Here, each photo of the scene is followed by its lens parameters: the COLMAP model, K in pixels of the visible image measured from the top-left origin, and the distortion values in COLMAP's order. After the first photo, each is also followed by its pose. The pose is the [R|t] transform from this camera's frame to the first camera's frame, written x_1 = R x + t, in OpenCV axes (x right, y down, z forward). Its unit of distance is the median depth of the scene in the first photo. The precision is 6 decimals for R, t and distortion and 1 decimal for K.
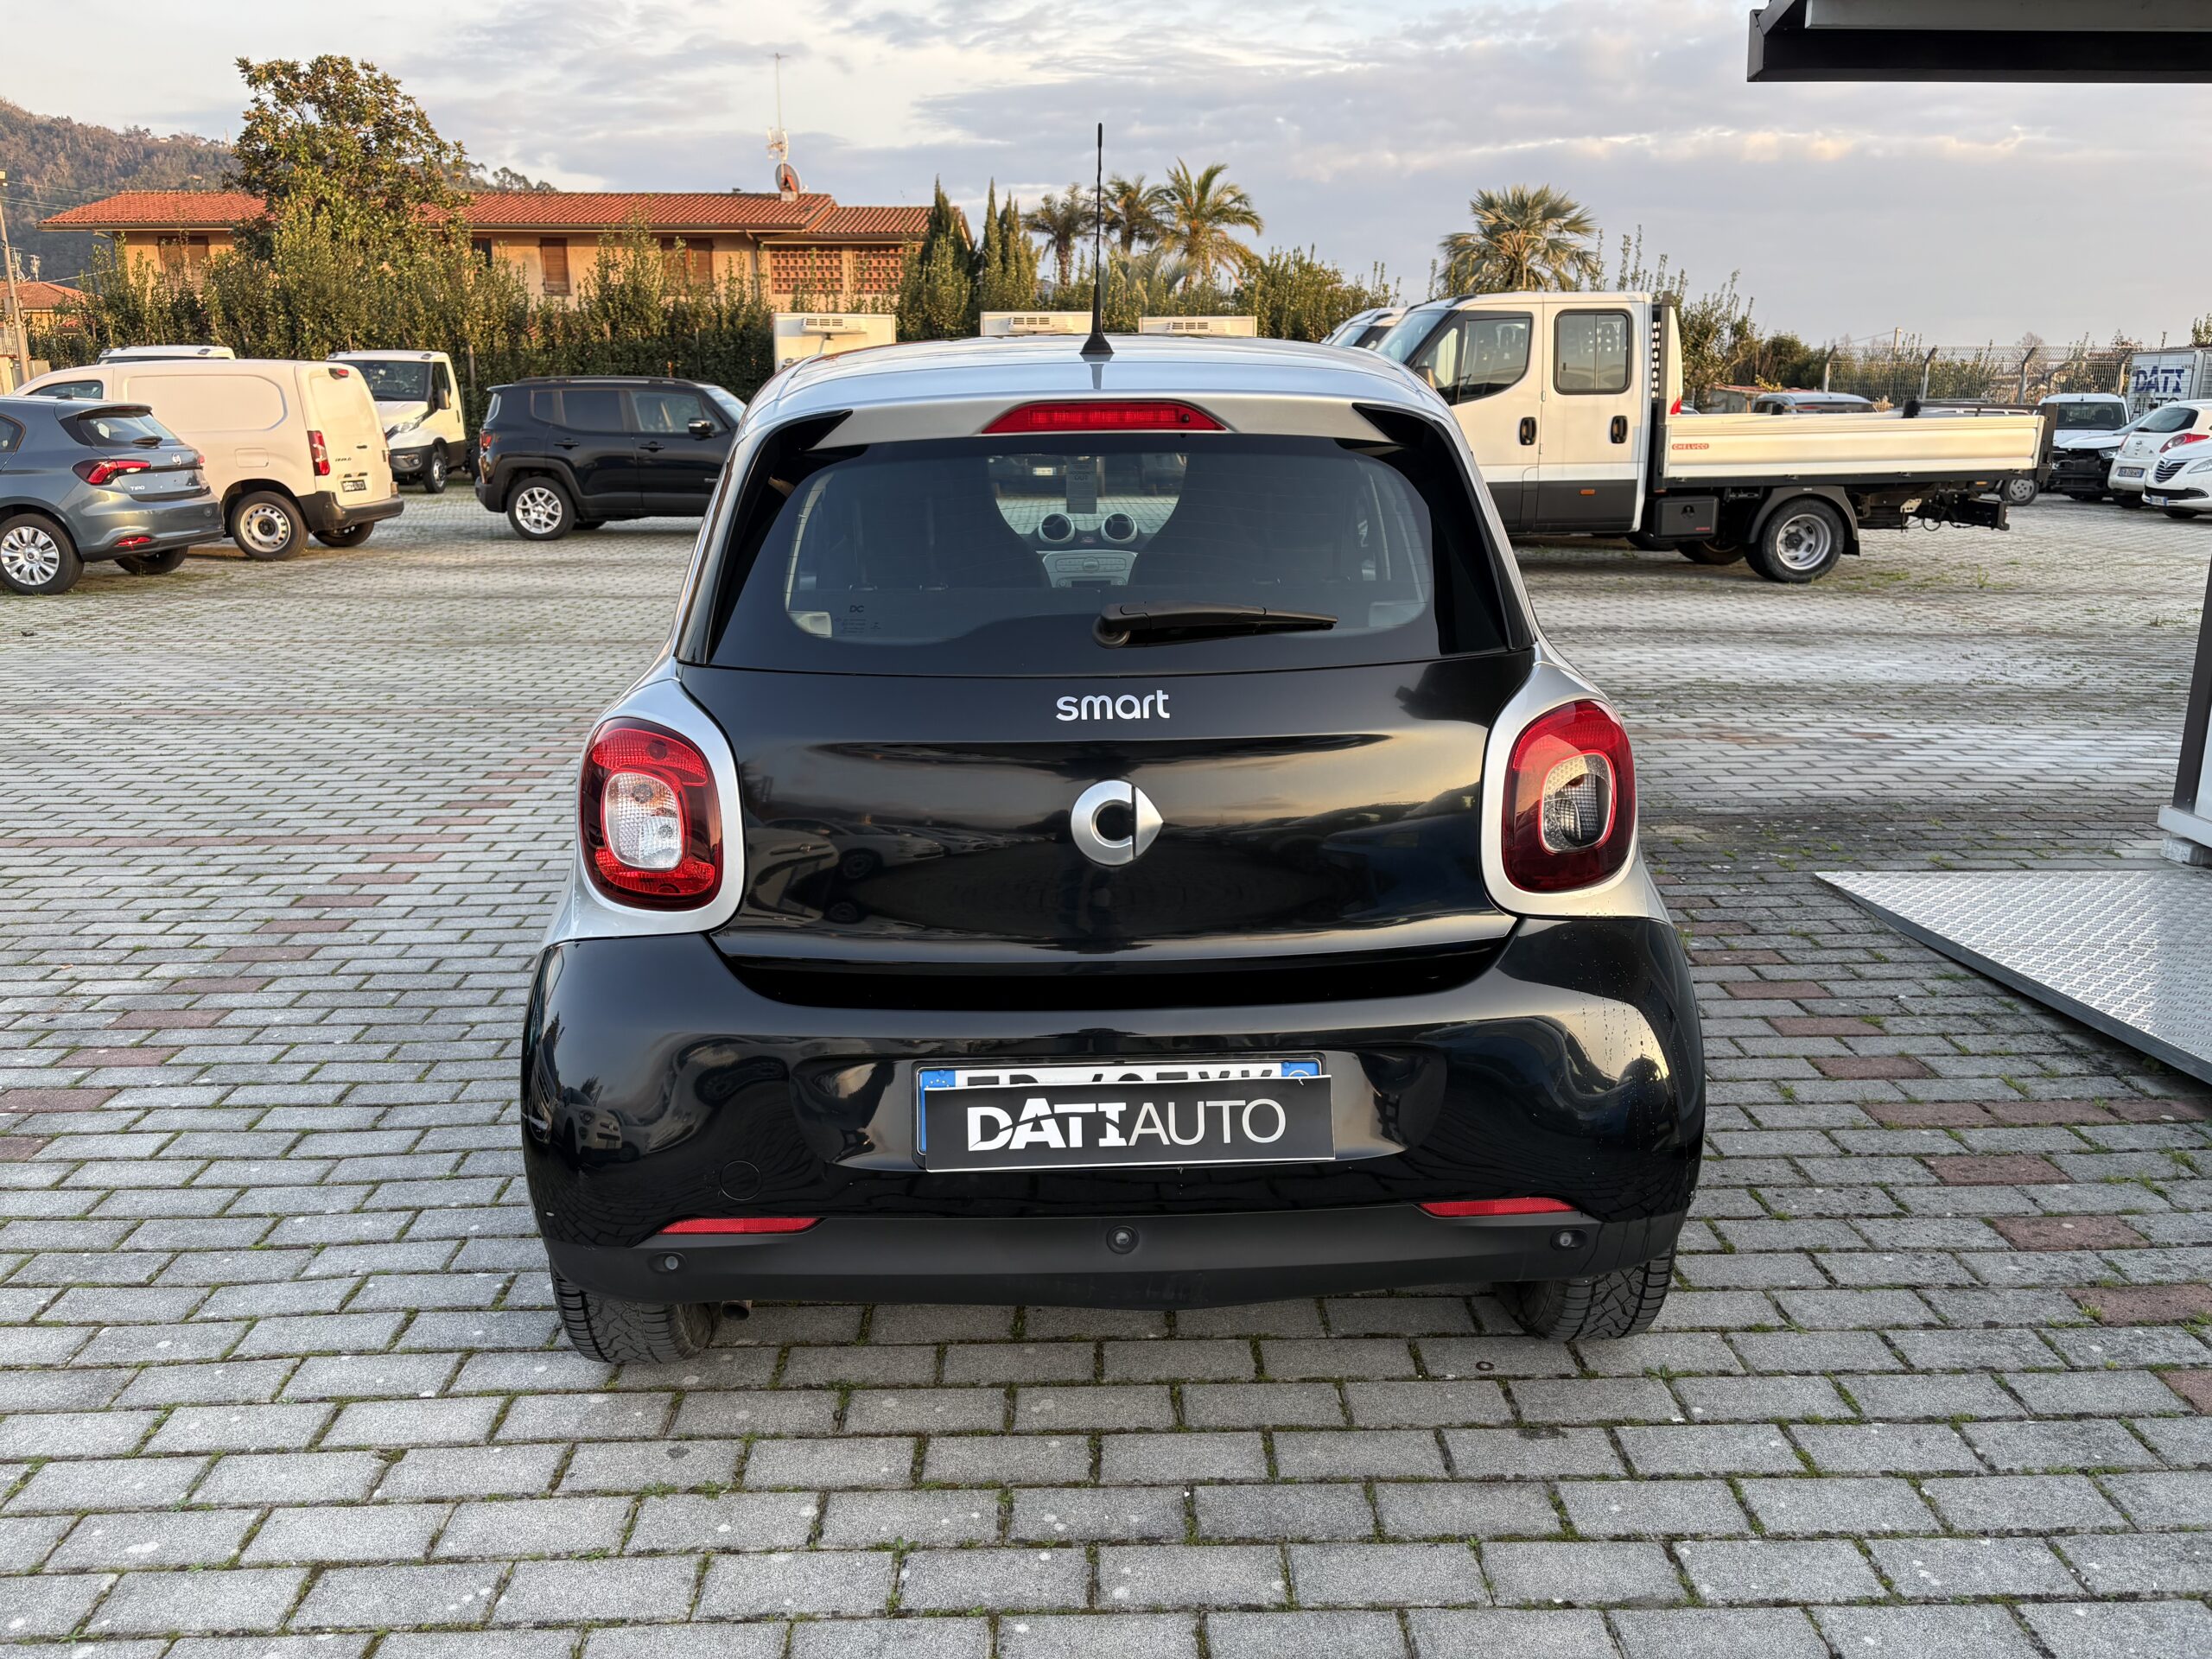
lens RADIAL K [[1660.4, 0, 1104.7], [0, 1660.4, 848.6], [0, 0, 1]] dist [0.014661, -0.003398]
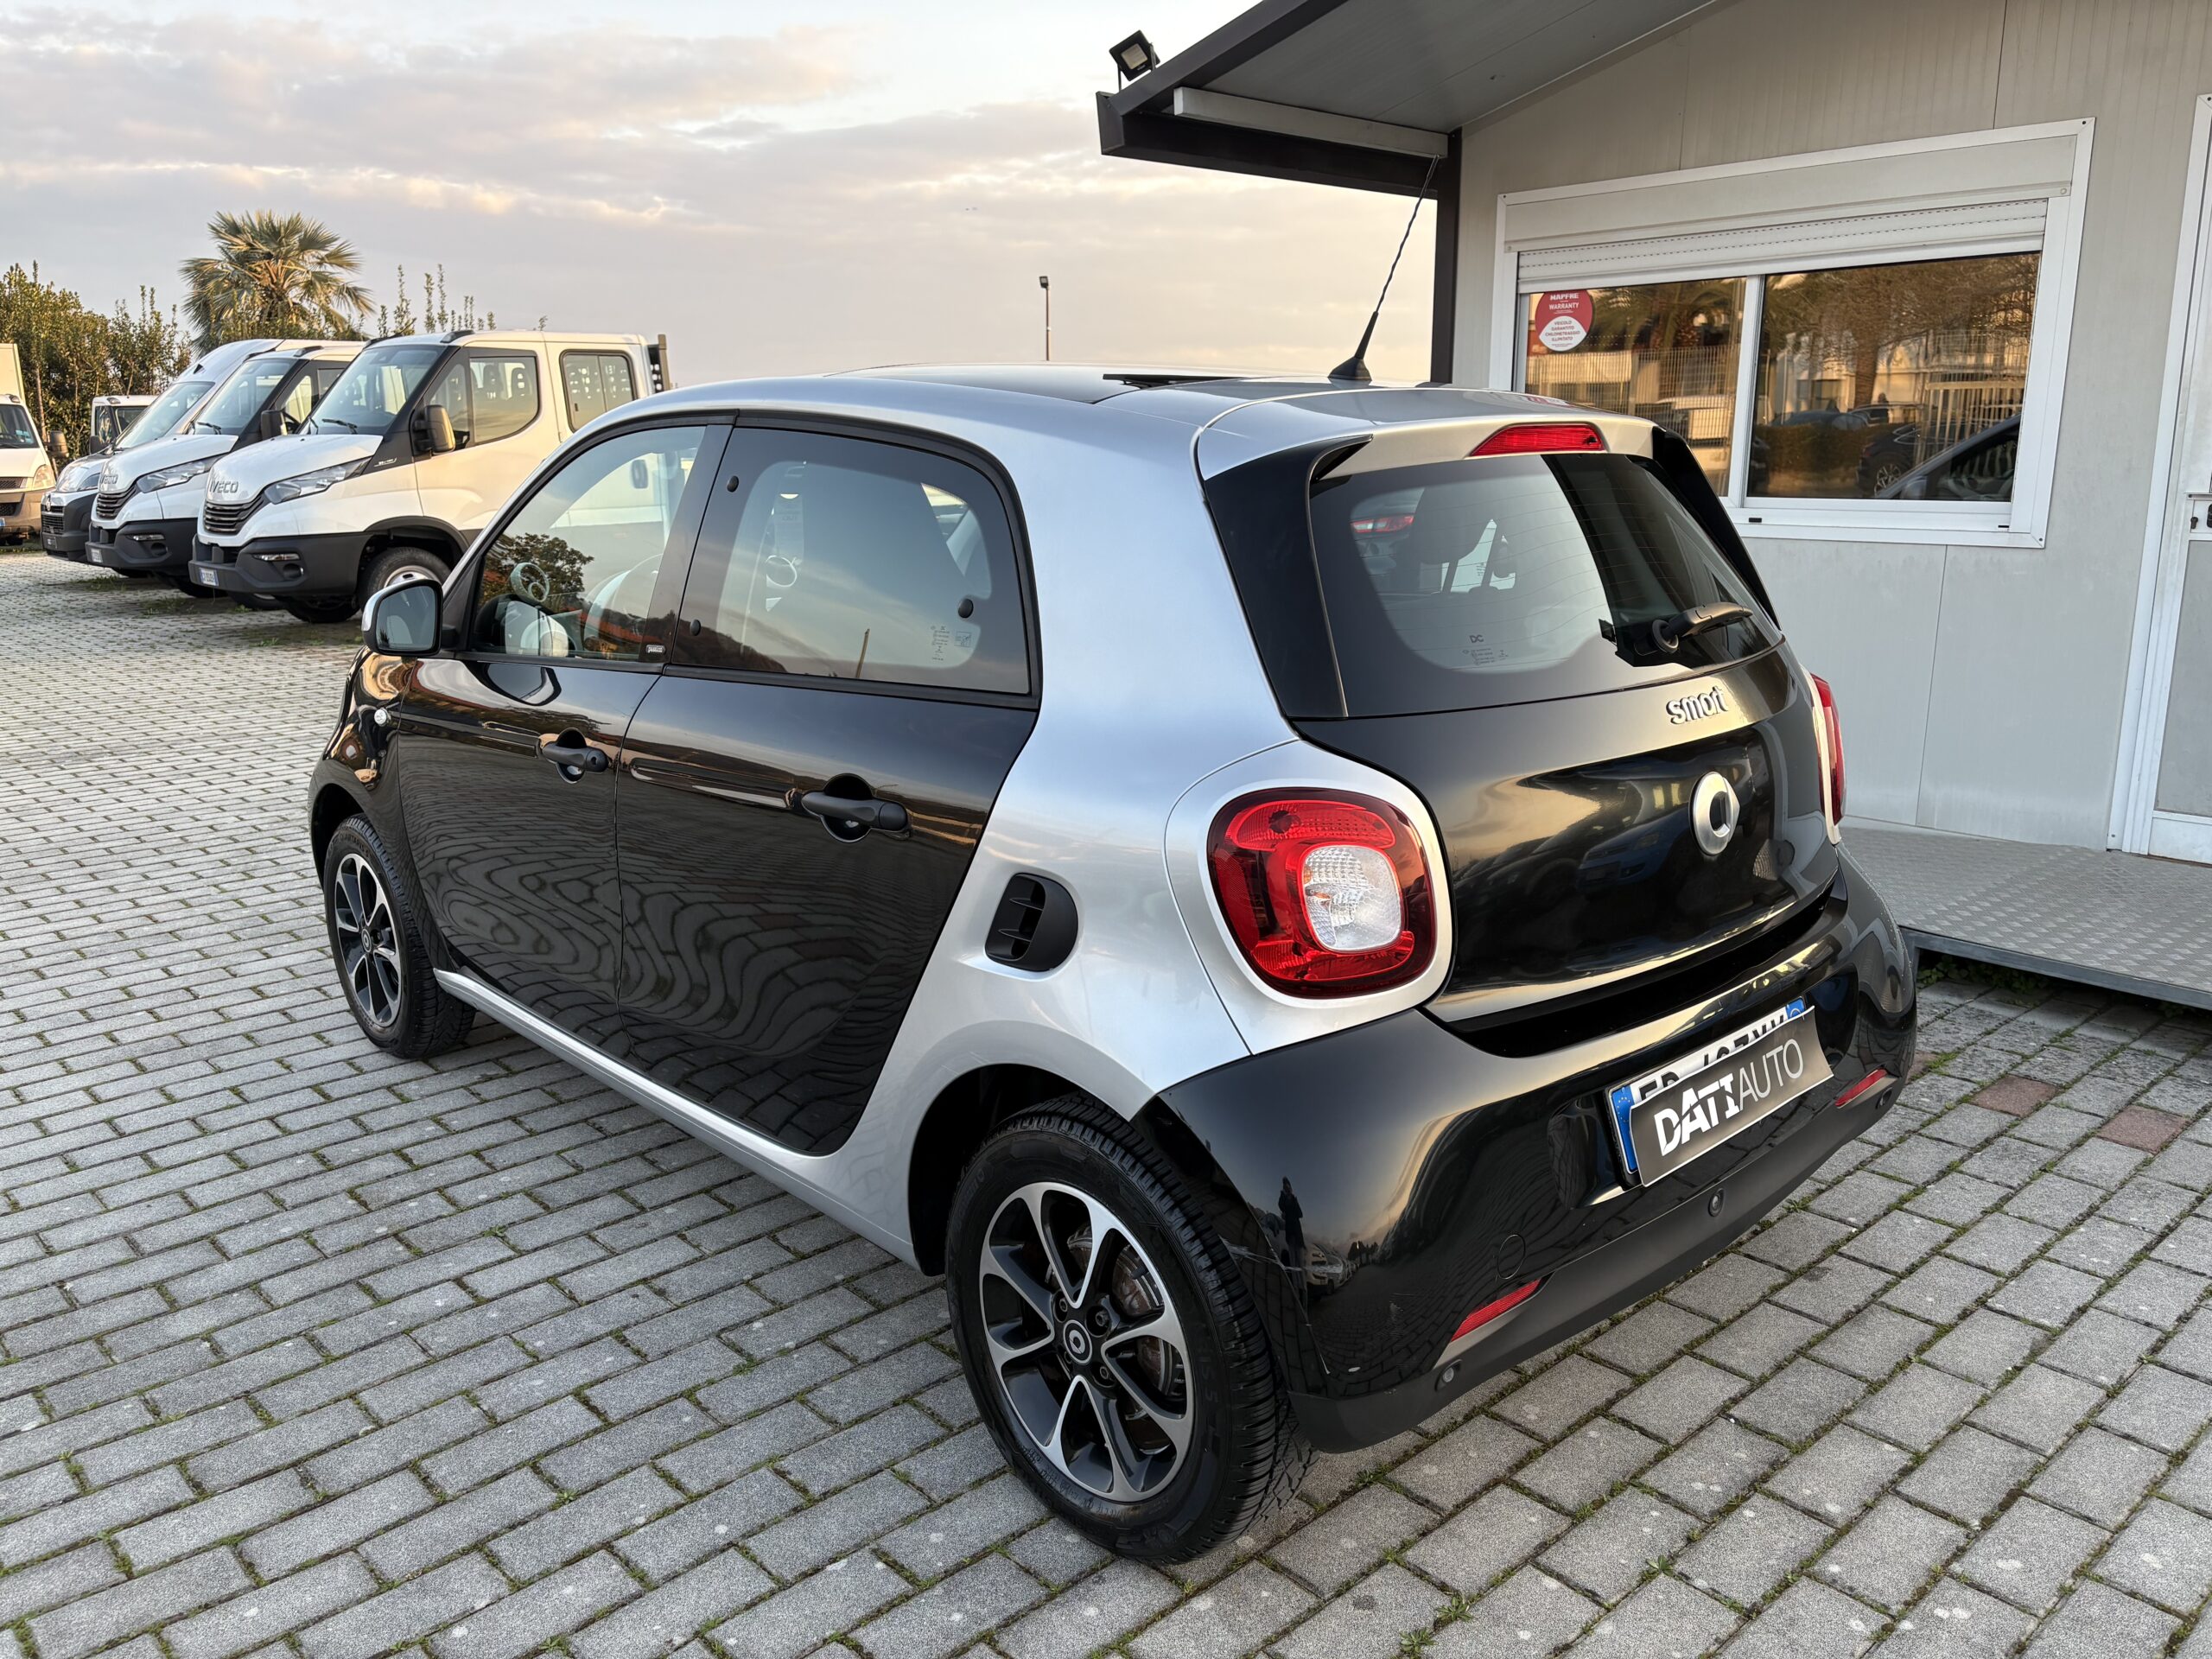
lens RADIAL K [[1657.1, 0, 1106.0], [0, 1657.1, 829.5], [0, 0, 1]] dist [0.035410, -0.020398]
pose [[0.761622, -0.157603, 0.628565, -0.145420], [0.178784, 0.983432, 0.029951, -0.016690], [-0.622871, 0.089566, 0.777180, 0.059329]]
